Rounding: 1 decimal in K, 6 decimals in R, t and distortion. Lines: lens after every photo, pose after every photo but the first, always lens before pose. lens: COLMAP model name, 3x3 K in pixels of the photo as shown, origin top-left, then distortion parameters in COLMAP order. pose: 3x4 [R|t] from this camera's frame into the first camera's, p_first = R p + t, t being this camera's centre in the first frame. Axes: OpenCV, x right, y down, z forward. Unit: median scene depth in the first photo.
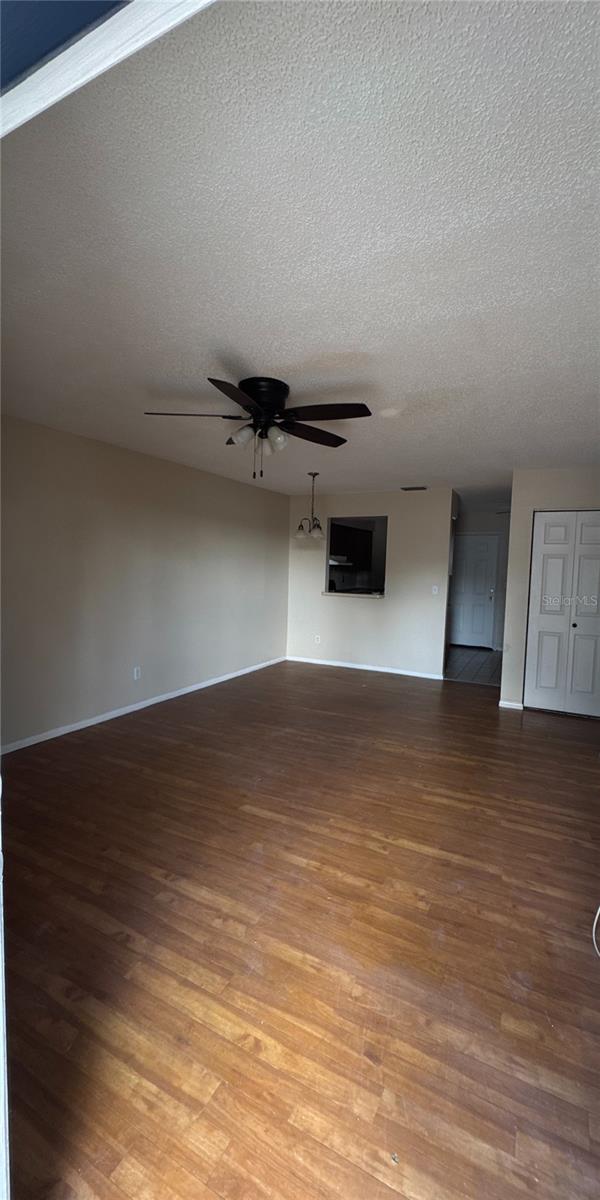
lens RADIAL K [[478.6, 0, 306.4], [0, 478.6, 600.9], [0, 0, 1]] dist [-0.002109, 0.000306]
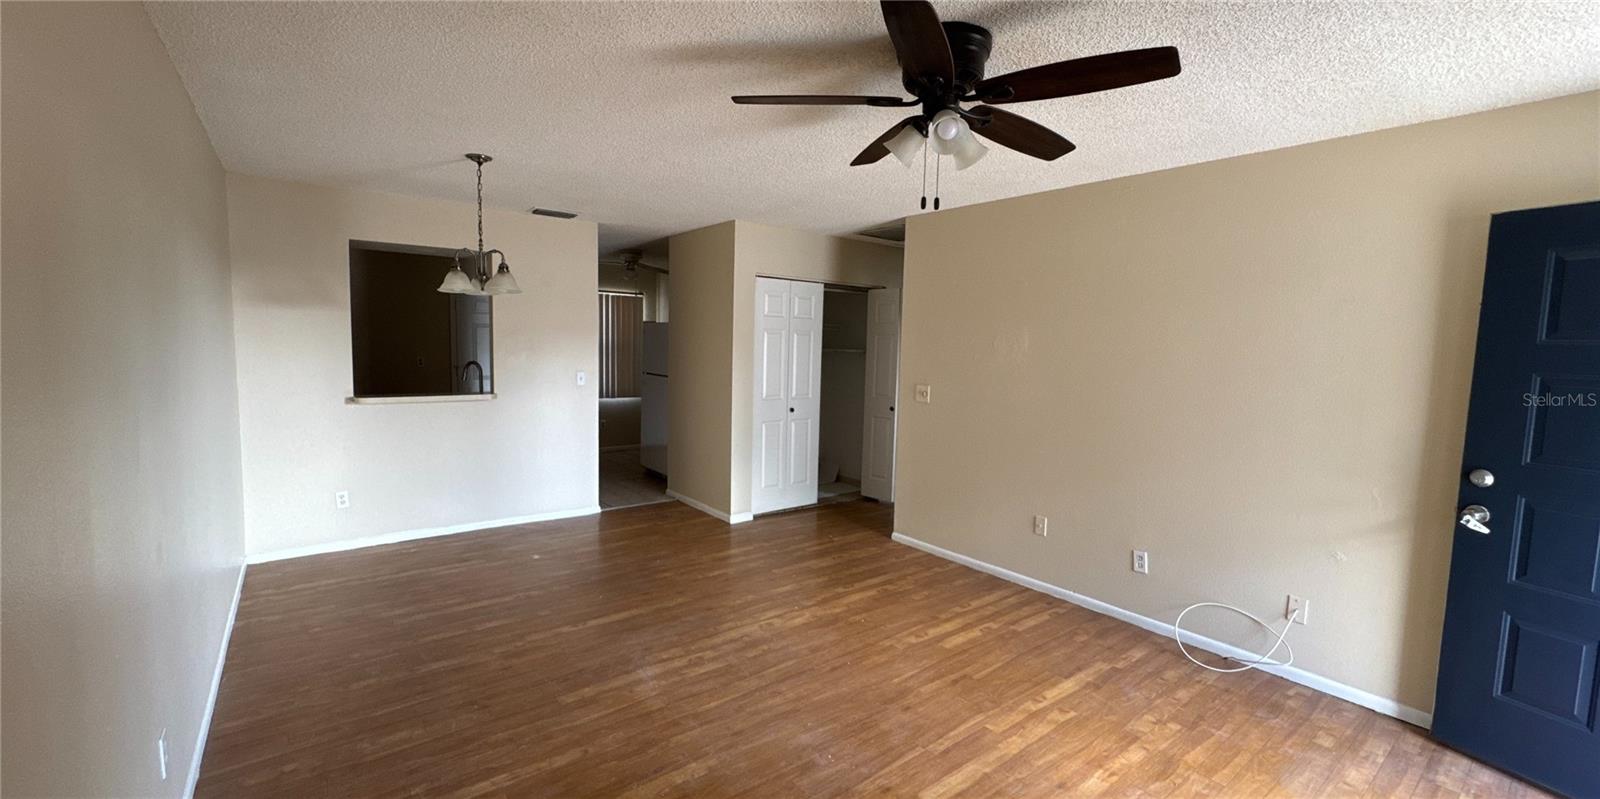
lens RADIAL K [[638.1, 0, 795.2], [0, 638.1, 399.4], [0, 0, 1]] dist [-0.002109, 0.000306]
pose [[0.429936, -0.098993, 0.897416, -0.898151], [0.056128, 0.994979, 0.082865, -0.117688], [-0.901113, 0.014743, 0.433333, 0.880119]]
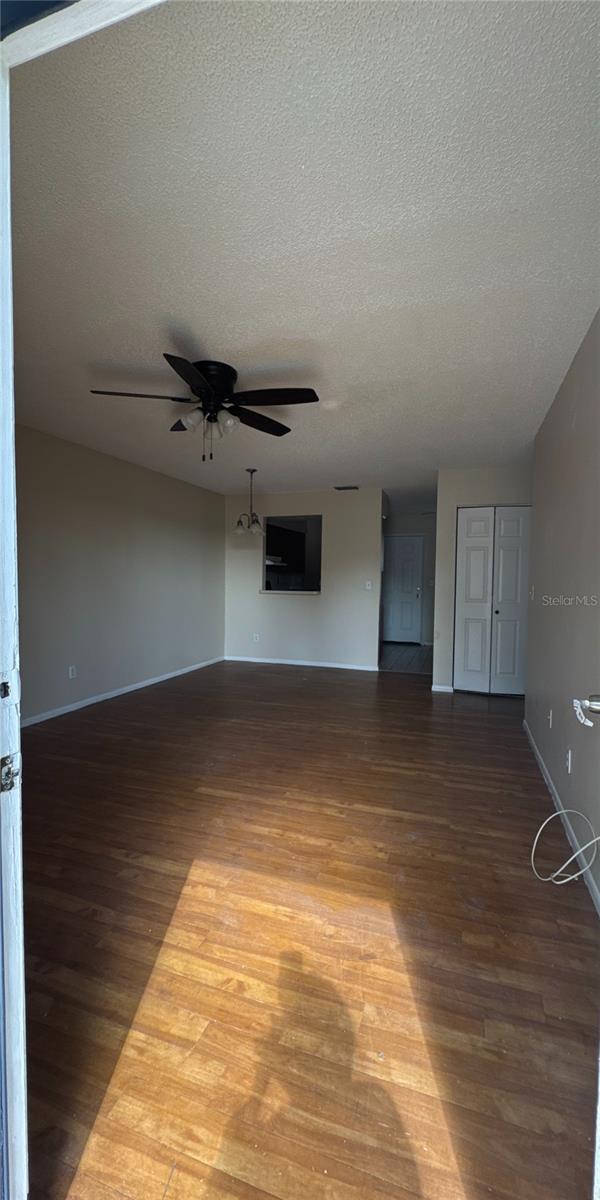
lens RADIAL K [[478.6, 0, 305.5], [0, 478.6, 601.1], [0, 0, 1]] dist [-0.002109, 0.000306]
pose [[0.988737, -0.021220, 0.148149, -0.055445], [0.024484, 0.999495, -0.020243, 0.070845], [-0.147644, 0.023642, 0.988758, -0.030236]]
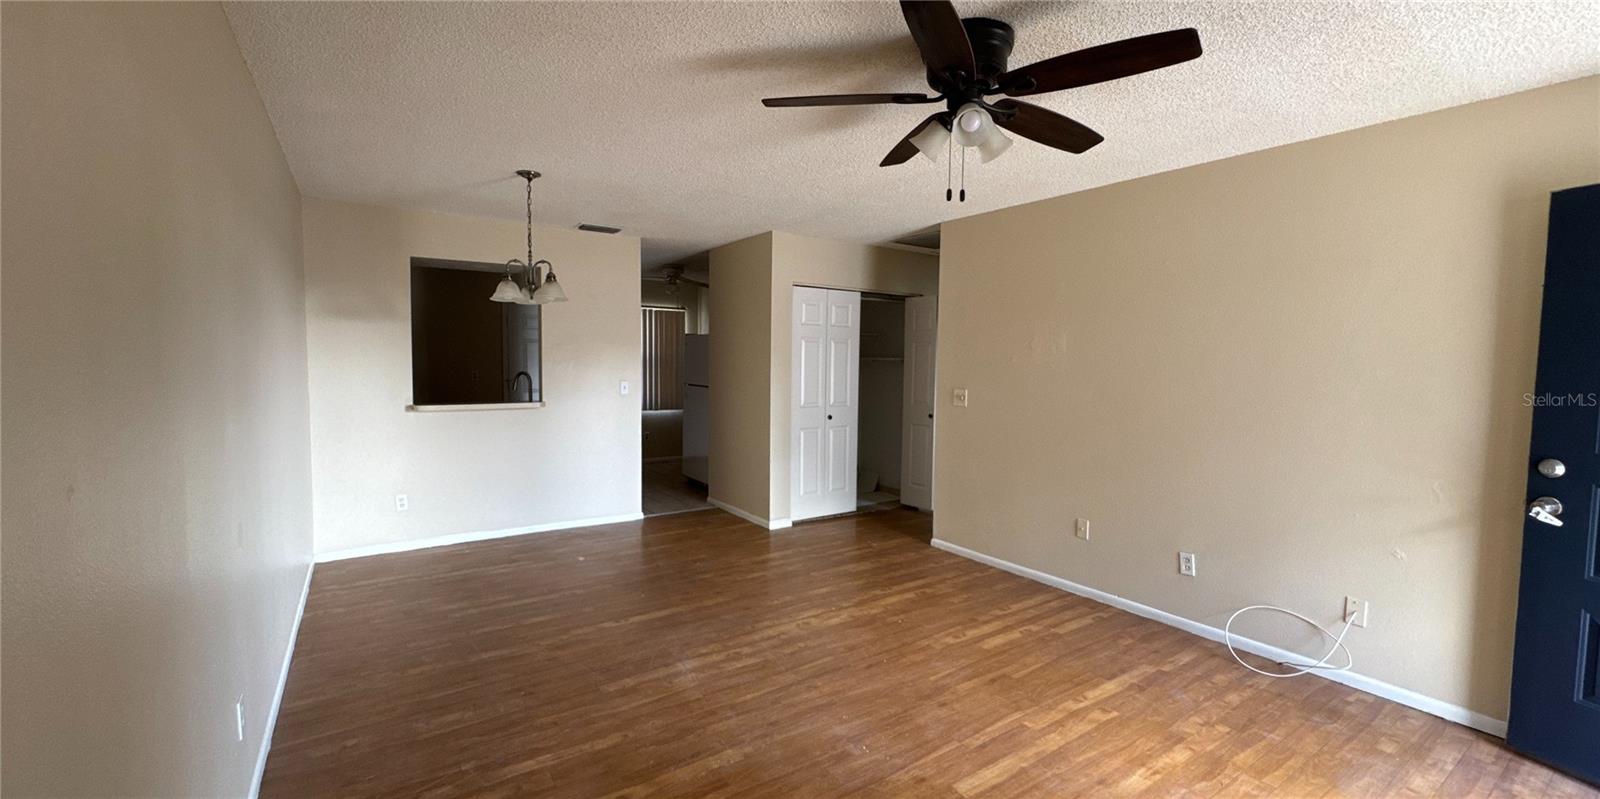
lens RADIAL K [[638.1, 0, 795.6], [0, 638.1, 399.6], [0, 0, 1]] dist [-0.002109, 0.000306]
pose [[0.487193, -0.077574, 0.869842, -0.914076], [0.068369, 0.996378, 0.050565, -0.082103], [-0.870614, 0.034835, 0.490732, 0.858031]]
